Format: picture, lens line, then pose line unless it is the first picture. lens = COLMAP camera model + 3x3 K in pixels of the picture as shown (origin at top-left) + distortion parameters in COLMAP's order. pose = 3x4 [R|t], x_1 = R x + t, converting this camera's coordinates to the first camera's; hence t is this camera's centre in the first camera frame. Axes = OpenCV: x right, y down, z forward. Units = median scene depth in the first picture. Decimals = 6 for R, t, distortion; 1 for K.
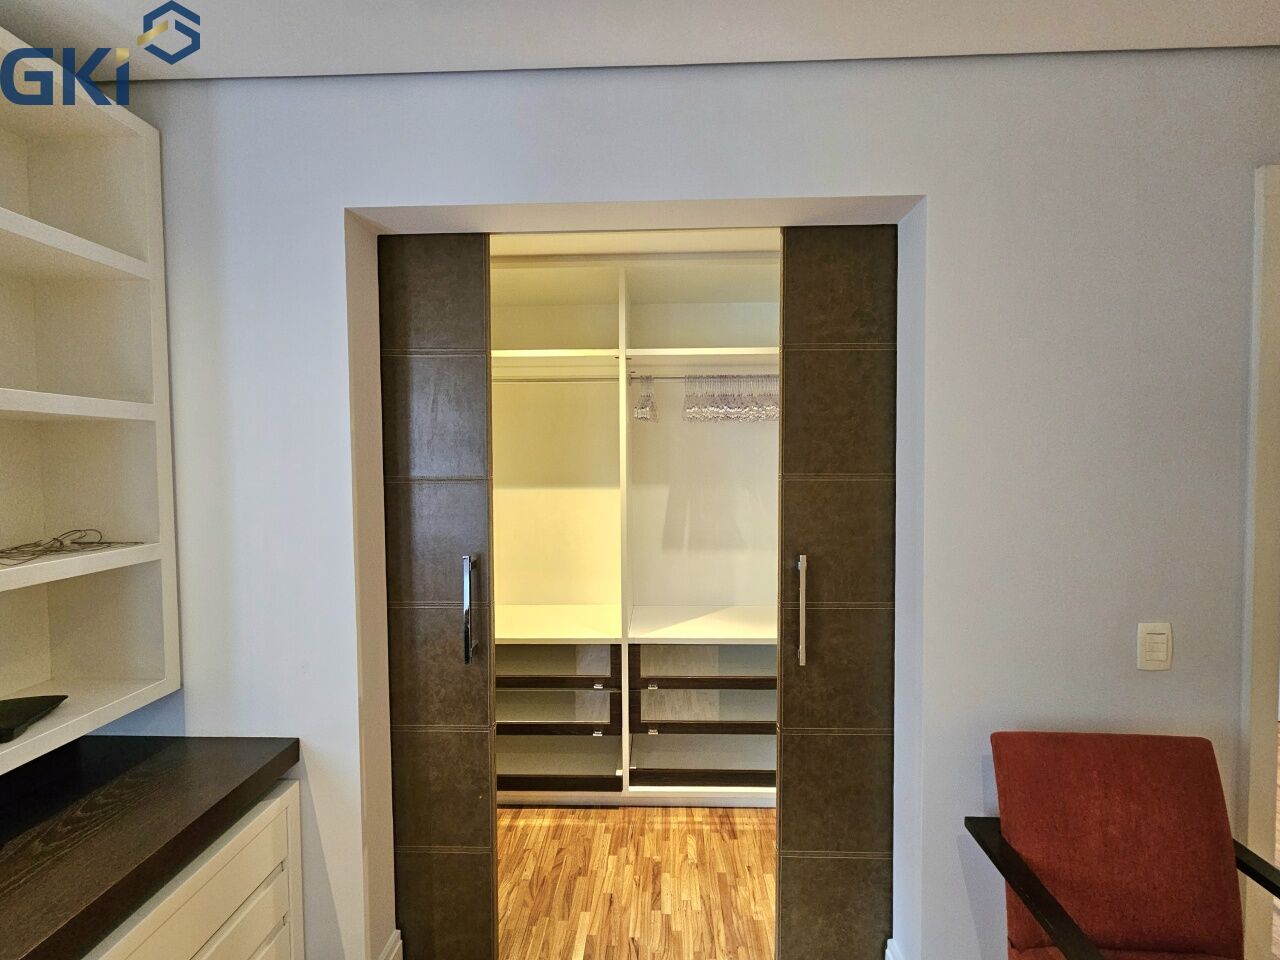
lens RADIAL K [[517.6, 0, 637.7], [0, 517.6, 476.7], [0, 0, 1]] dist [0.001349, 0.000059]
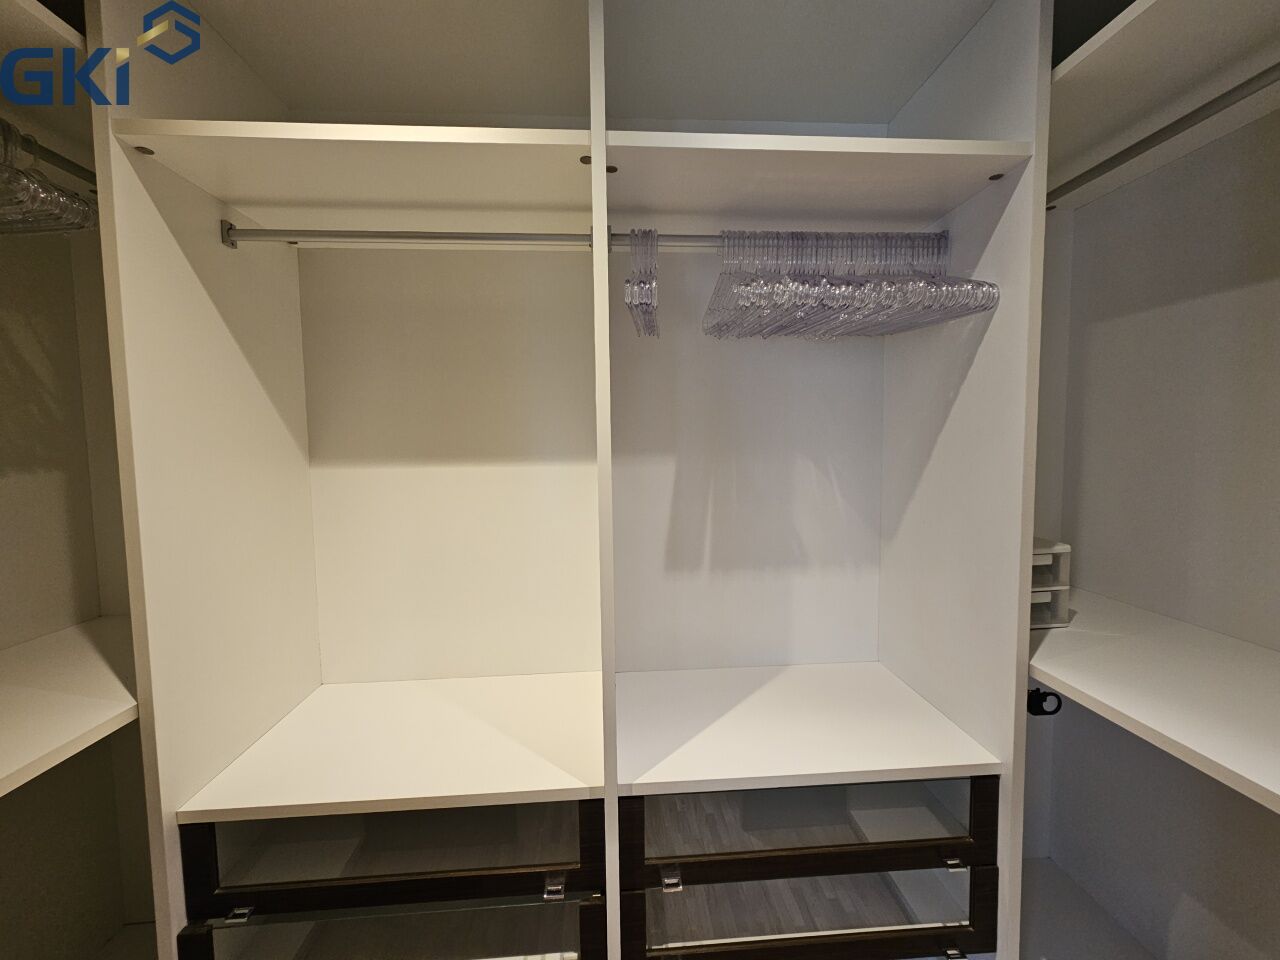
lens RADIAL K [[517.6, 0, 640.5], [0, 517.6, 482.2], [0, 0, 1]] dist [0.001349, 0.000059]
pose [[0.997384, -0.012252, 0.071246, -0.027939], [0.009491, 0.999196, 0.038955, 0.024231], [-0.071666, -0.038177, 0.996698, 0.544829]]
